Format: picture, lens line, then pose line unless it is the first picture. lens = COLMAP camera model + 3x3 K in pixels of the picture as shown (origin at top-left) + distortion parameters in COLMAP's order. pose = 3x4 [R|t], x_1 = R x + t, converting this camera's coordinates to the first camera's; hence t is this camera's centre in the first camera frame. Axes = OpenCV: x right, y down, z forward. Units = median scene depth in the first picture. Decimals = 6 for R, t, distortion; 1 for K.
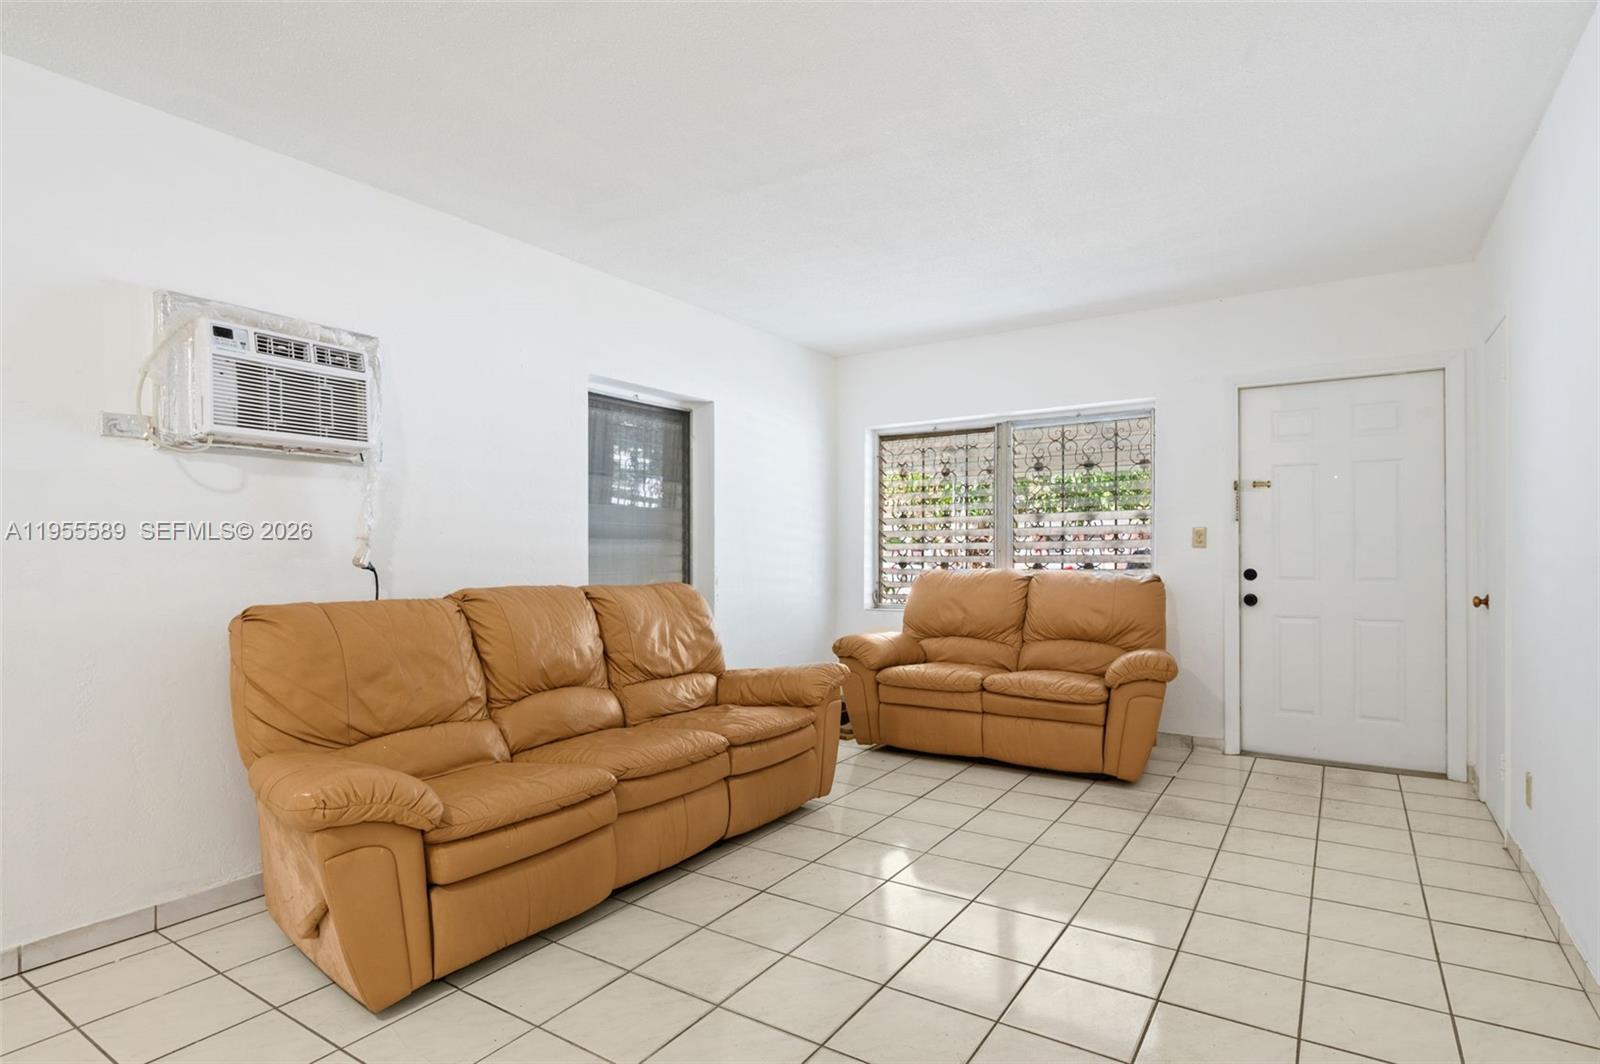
lens RADIAL K [[854.4, 0, 718.2], [0, 854.4, 542.2], [0, 0, 1]] dist [-0.001147, -0.000499]
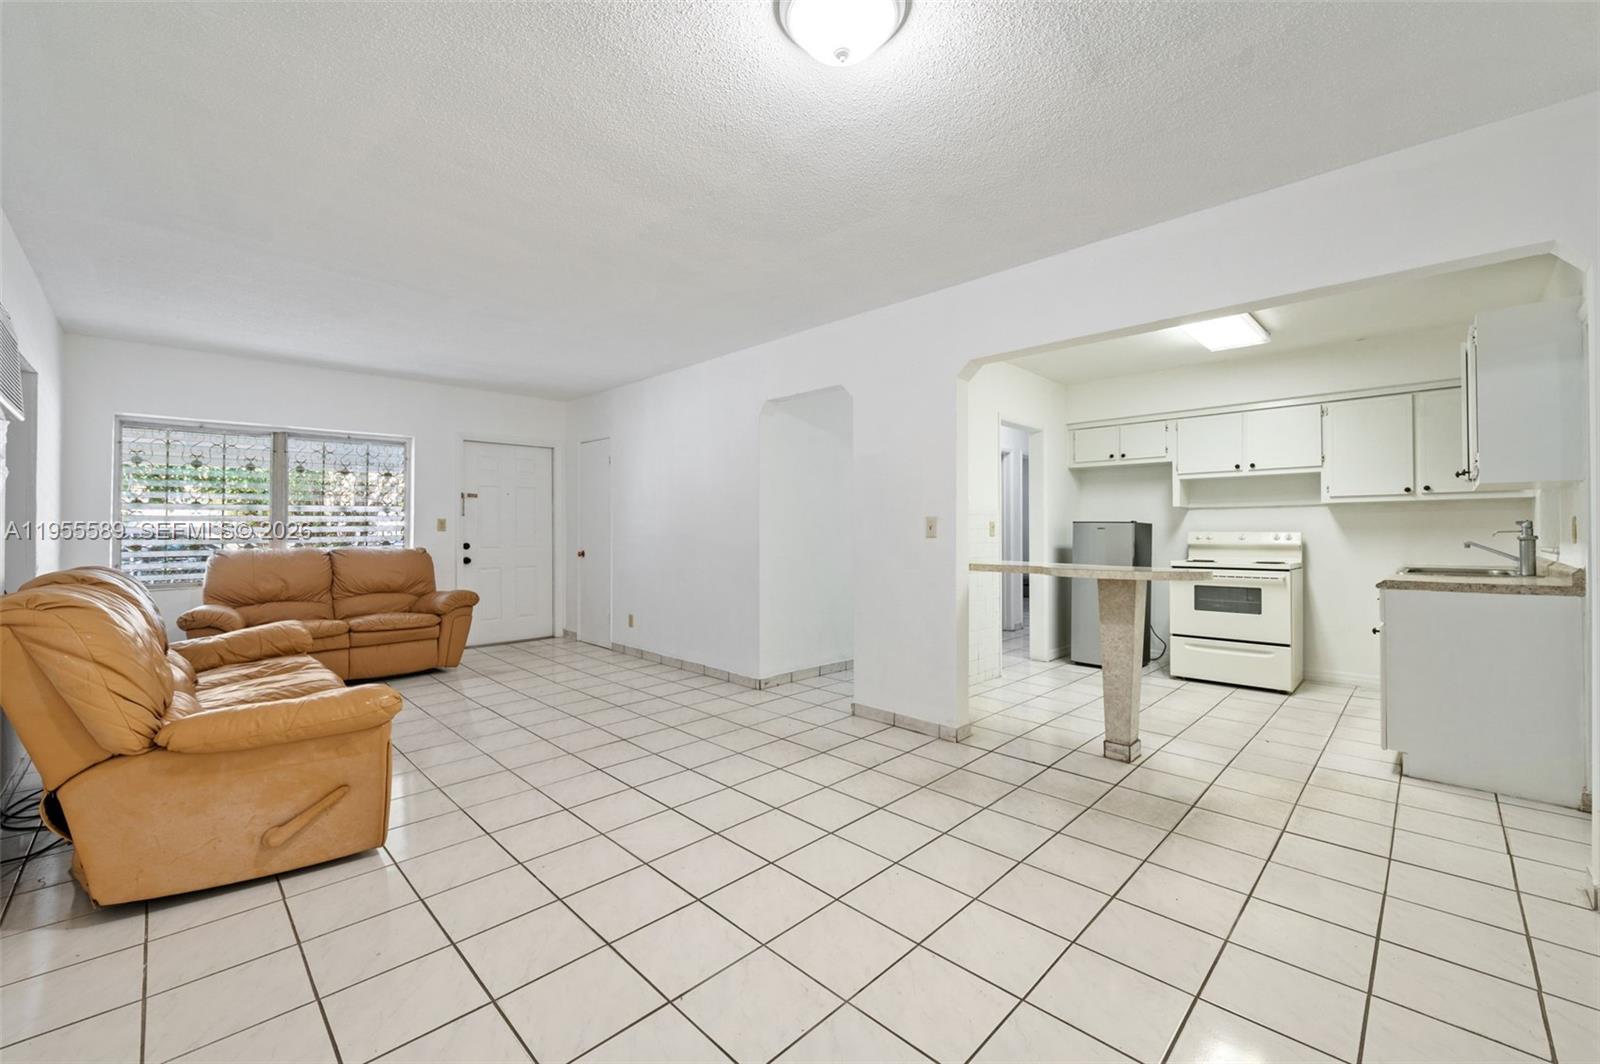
lens RADIAL K [[661.6, 0, 800.0], [0, 661.6, 532.0], [0, 0, 1]] dist [-0.000351, -0.000061]
pose [[0.165167, 0.006085, 0.986247, -0.613458], [0.004400, 0.999966, -0.006907, 0.021208], [-0.986256, 0.005481, 0.165135, 0.097263]]
